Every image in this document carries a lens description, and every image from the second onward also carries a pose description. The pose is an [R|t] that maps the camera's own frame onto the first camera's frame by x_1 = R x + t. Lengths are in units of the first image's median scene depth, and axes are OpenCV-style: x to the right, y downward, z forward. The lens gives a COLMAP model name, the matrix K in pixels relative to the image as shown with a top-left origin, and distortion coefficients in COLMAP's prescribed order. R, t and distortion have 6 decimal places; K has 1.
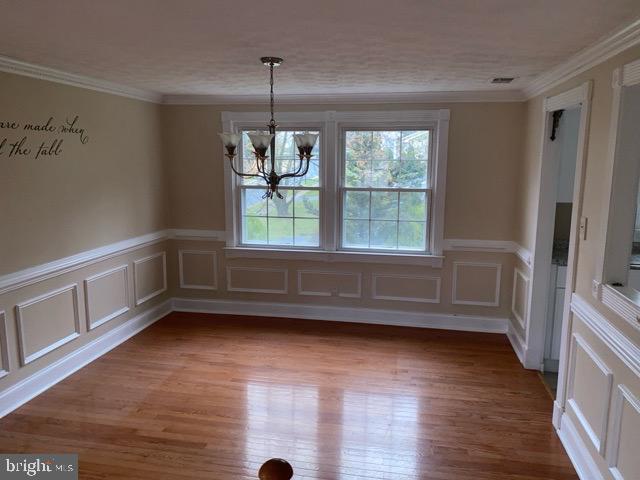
lens RADIAL K [[490.5, 0, 332.2], [0, 490.5, 226.2], [0, 0, 1]] dist [0.071520, -0.040151]
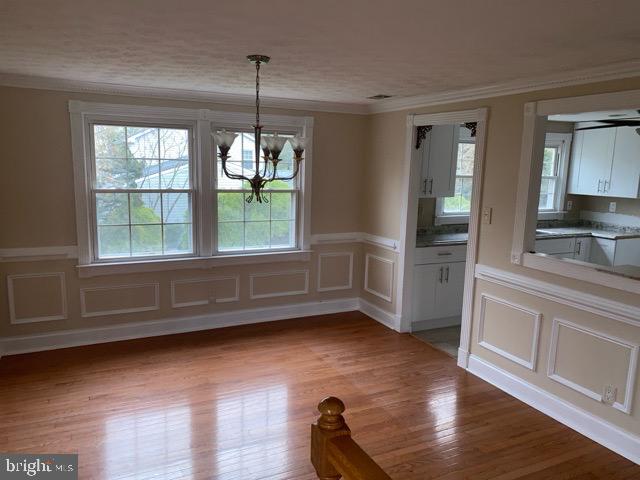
lens RADIAL K [[490.5, 0, 322.2], [0, 490.5, 234.6], [0, 0, 1]] dist [0.071520, -0.040151]
pose [[0.813806, -0.075988, 0.576147, -0.399001], [0.065296, 0.997093, 0.039276, -0.016199], [-0.577457, 0.005657, 0.816402, 0.094175]]
